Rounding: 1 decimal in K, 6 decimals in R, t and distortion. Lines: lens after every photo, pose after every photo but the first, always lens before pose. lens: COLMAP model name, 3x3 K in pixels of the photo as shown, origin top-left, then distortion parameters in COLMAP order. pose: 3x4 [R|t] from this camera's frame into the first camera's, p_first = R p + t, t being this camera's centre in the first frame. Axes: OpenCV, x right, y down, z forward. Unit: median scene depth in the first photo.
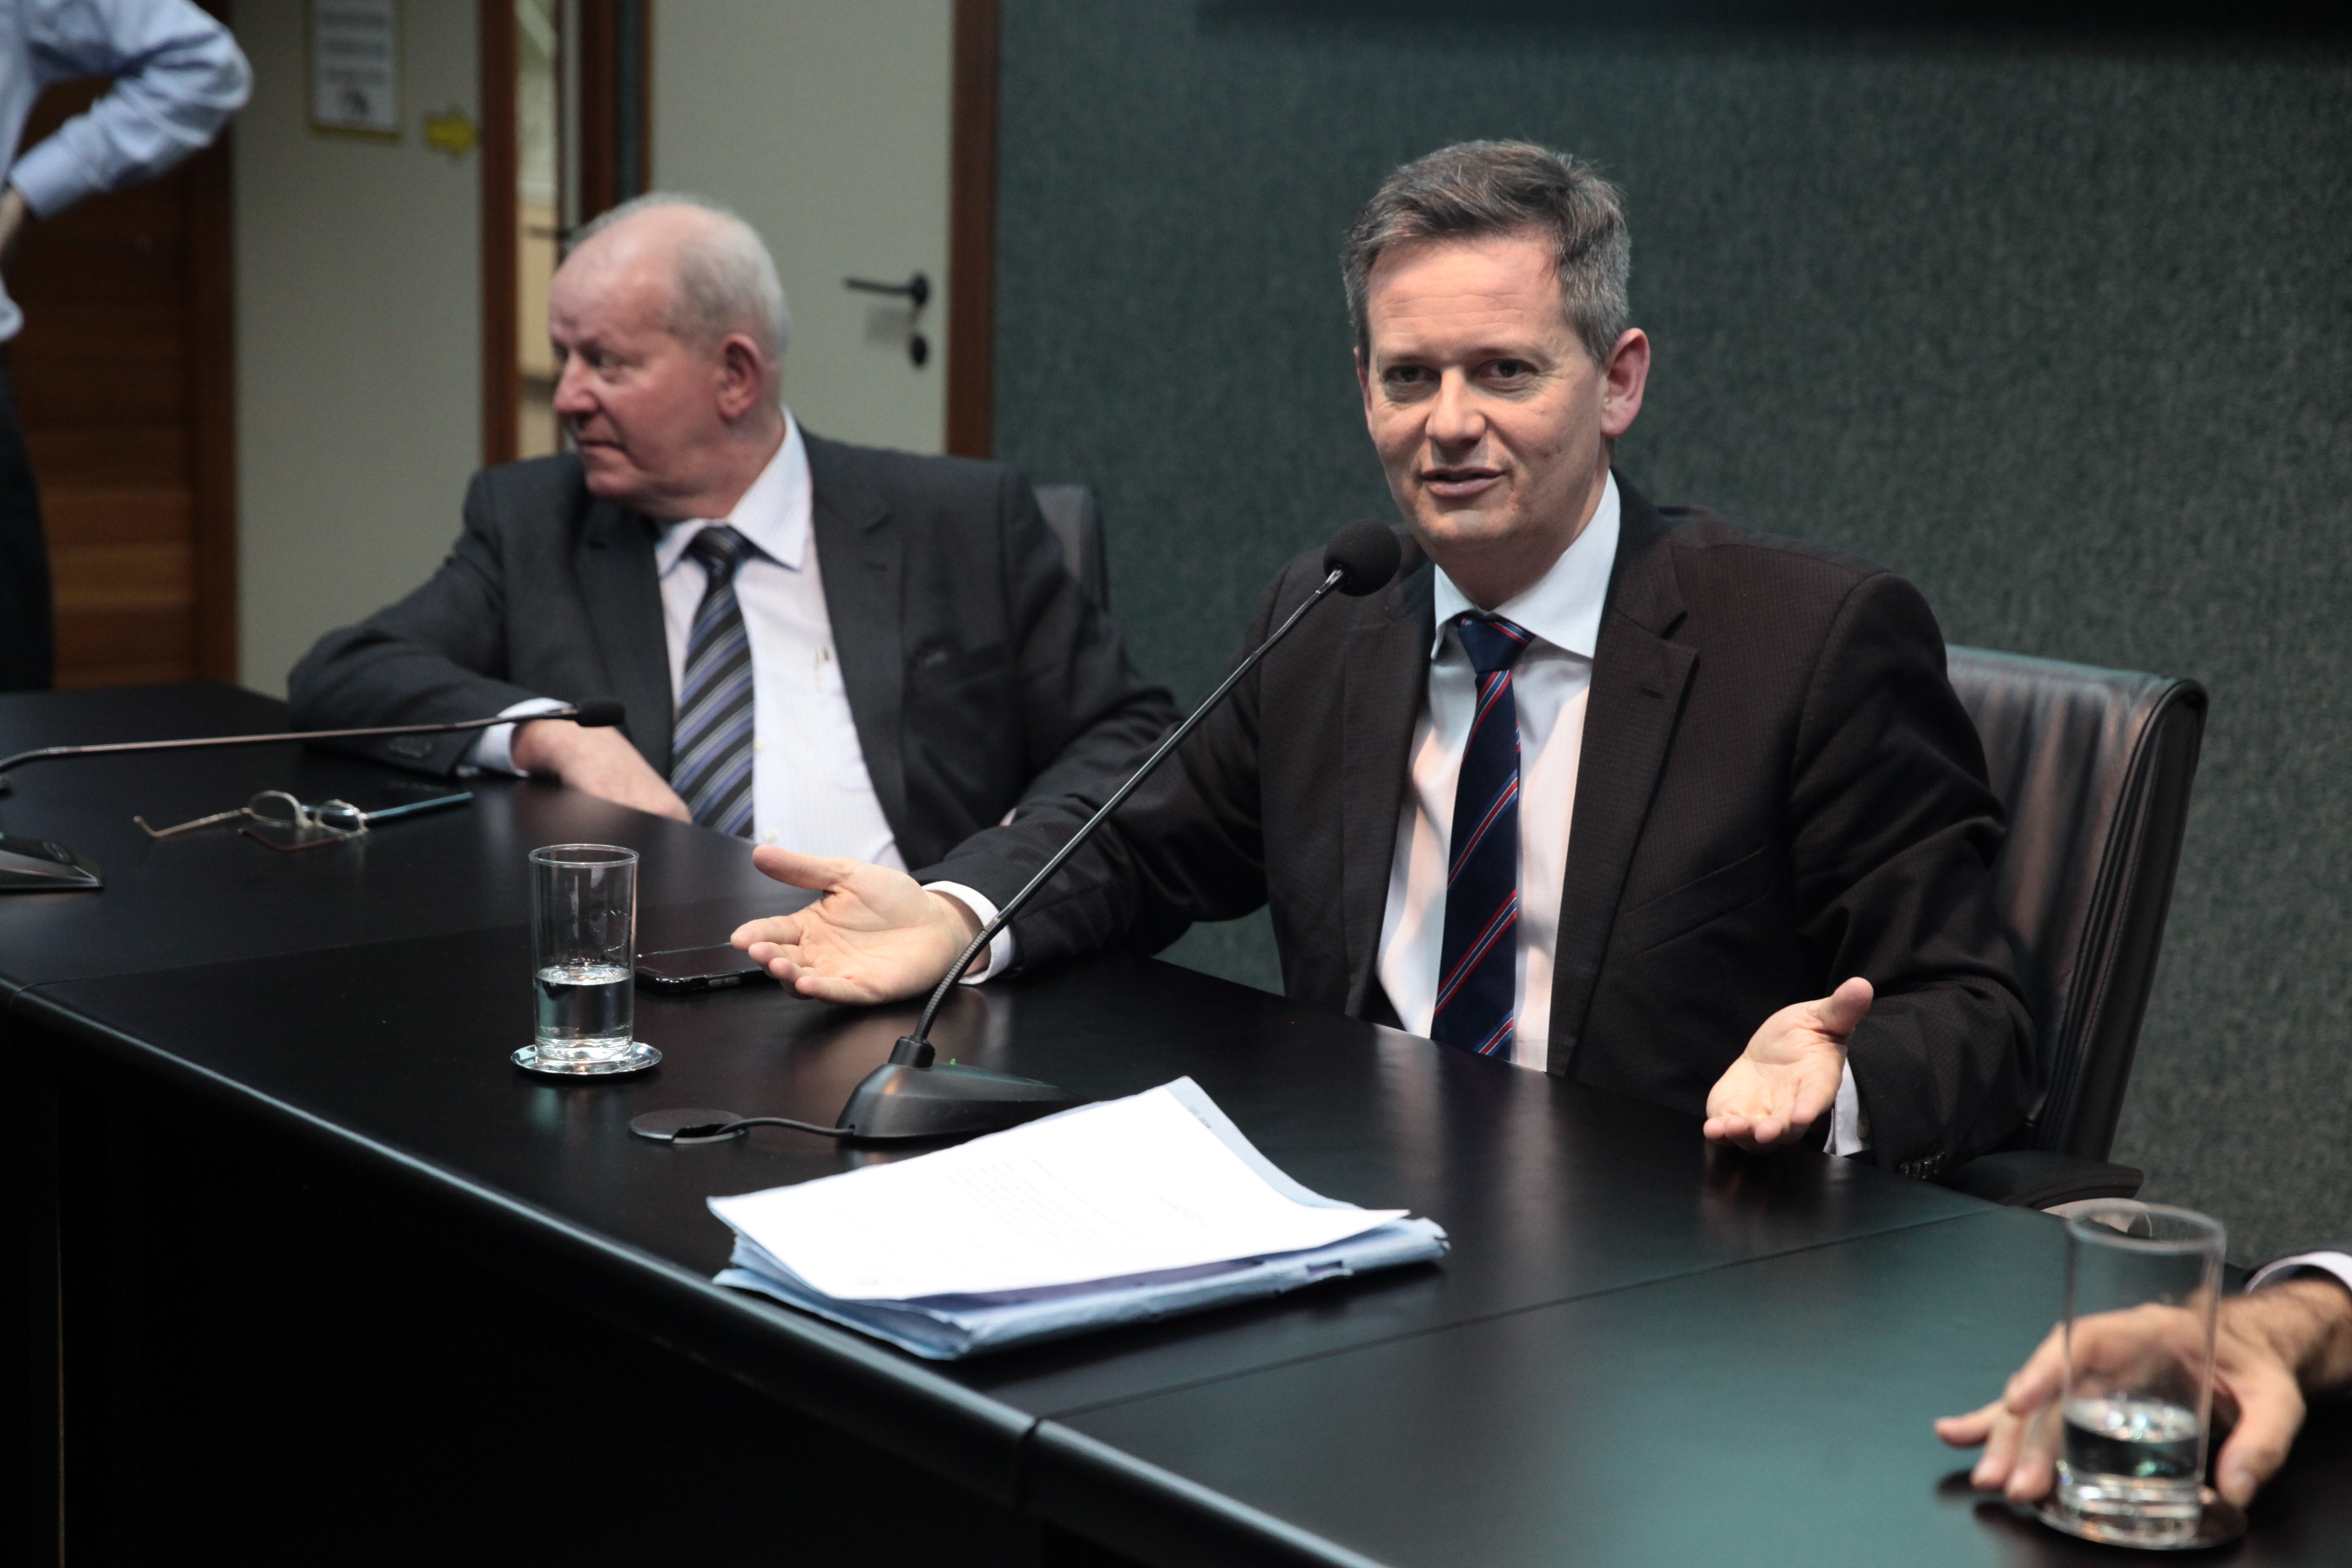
lens RADIAL K [[4467.8, 0, 1158.9], [0, 4467.8, 784.2], [0, 0, 1]] dist [0.220320, 0.000000]
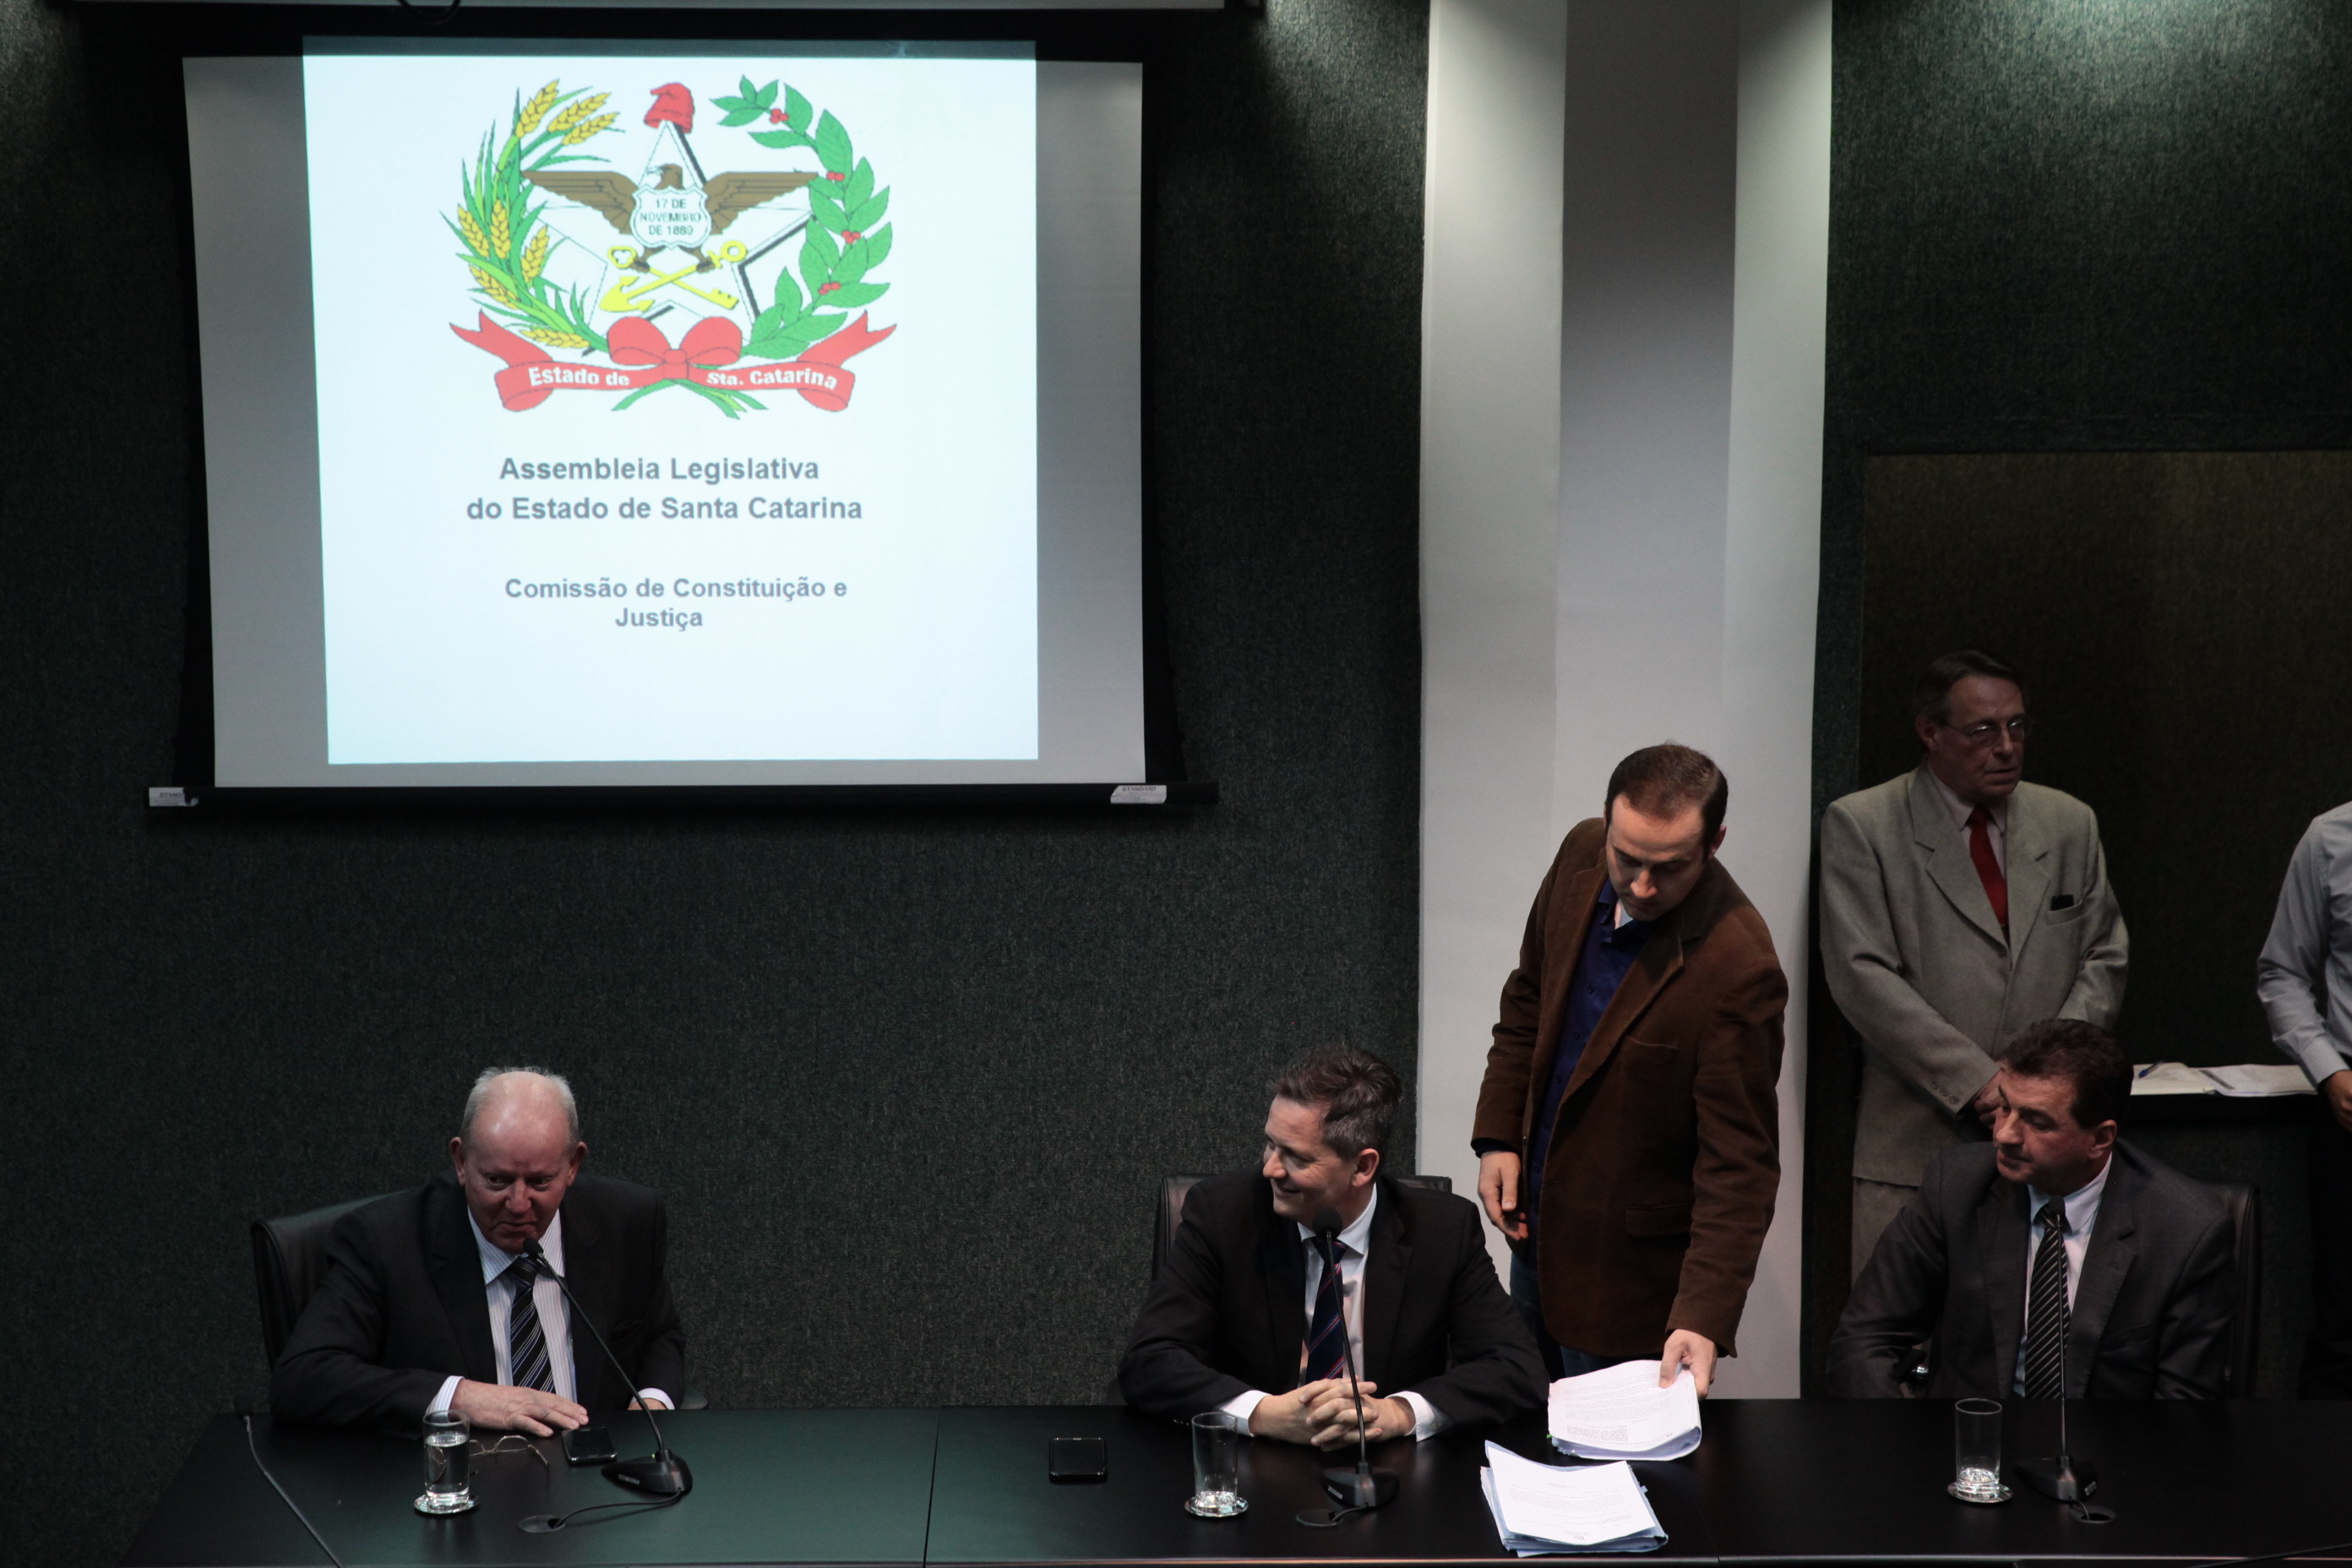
lens RADIAL K [[4467.8, 0, 1177.9], [0, 4467.8, 771.9], [0, 0, 1]] dist [0.220320, 0.000000]
pose [[0.597517, -0.164985, 0.784699, -1.232221], [0.149818, 0.984341, 0.092880, -0.346838], [-0.787736, 0.062065, 0.612879, -0.282945]]
